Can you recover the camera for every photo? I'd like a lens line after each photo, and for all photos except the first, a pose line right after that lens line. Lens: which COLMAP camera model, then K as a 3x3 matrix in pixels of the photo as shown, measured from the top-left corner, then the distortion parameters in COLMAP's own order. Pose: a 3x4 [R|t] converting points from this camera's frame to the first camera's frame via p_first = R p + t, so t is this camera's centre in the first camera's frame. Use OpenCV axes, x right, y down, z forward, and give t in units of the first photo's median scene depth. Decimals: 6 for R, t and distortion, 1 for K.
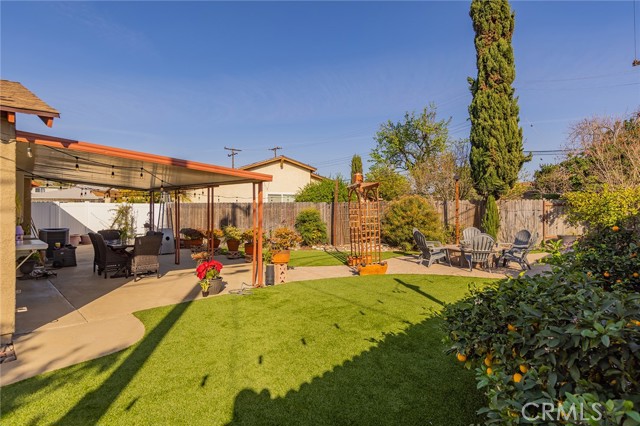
lens RADIAL K [[319.7, 0, 320.0], [0, 319.7, 213.0], [0, 0, 1]] dist [0.004225, 0.000674]
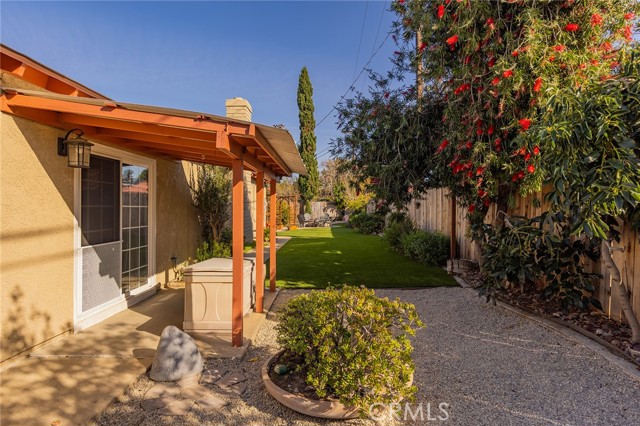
lens RADIAL K [[359.7, 0, 320.0], [0, 359.7, 213.0], [0, 0, 1]] dist [-0.001306, -0.000098]
pose [[0.720762, -0.021087, 0.692862, -1.154243], [0.018089, 0.999769, 0.011610, 0.010533], [-0.692947, 0.004165, 0.720976, -0.868535]]
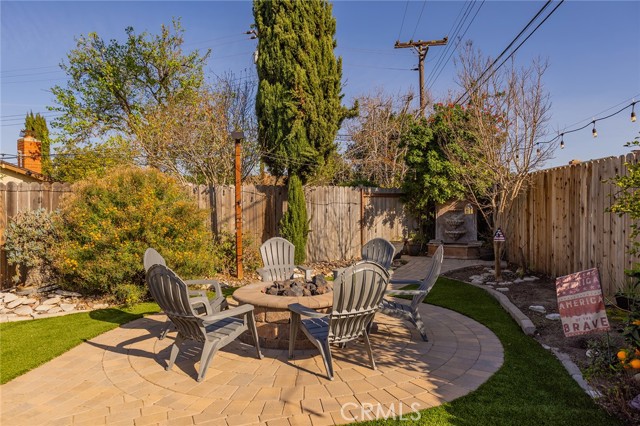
lens RADIAL K [[405.0, 0, 320.0], [0, 405.0, 213.0], [0, 0, 1]] dist [-0.001567, -0.001335]
pose [[0.771279, -0.013467, 0.636355, 0.135298], [0.017810, 0.999841, -0.000426, 0.008631], [-0.636248, 0.011662, 0.771396, 0.458093]]
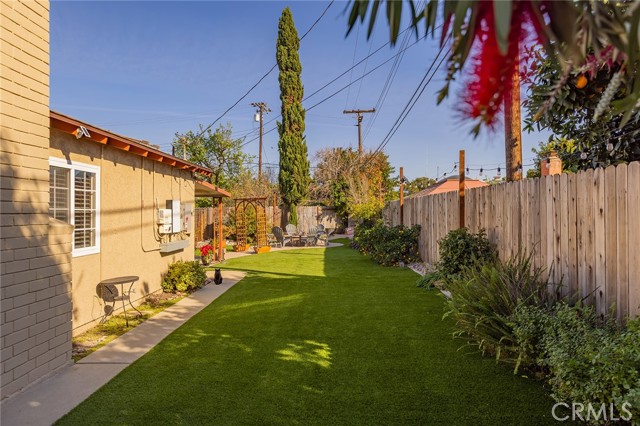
lens RADIAL K [[405.0, 0, 320.0], [0, 405.0, 213.0], [0, 0, 1]] dist [-0.001567, -0.001335]
pose [[0.724137, -0.015623, 0.689479, -0.689733], [0.024063, 0.999707, -0.002620, -0.002623], [-0.689236, 0.018488, 0.724301, -0.460377]]
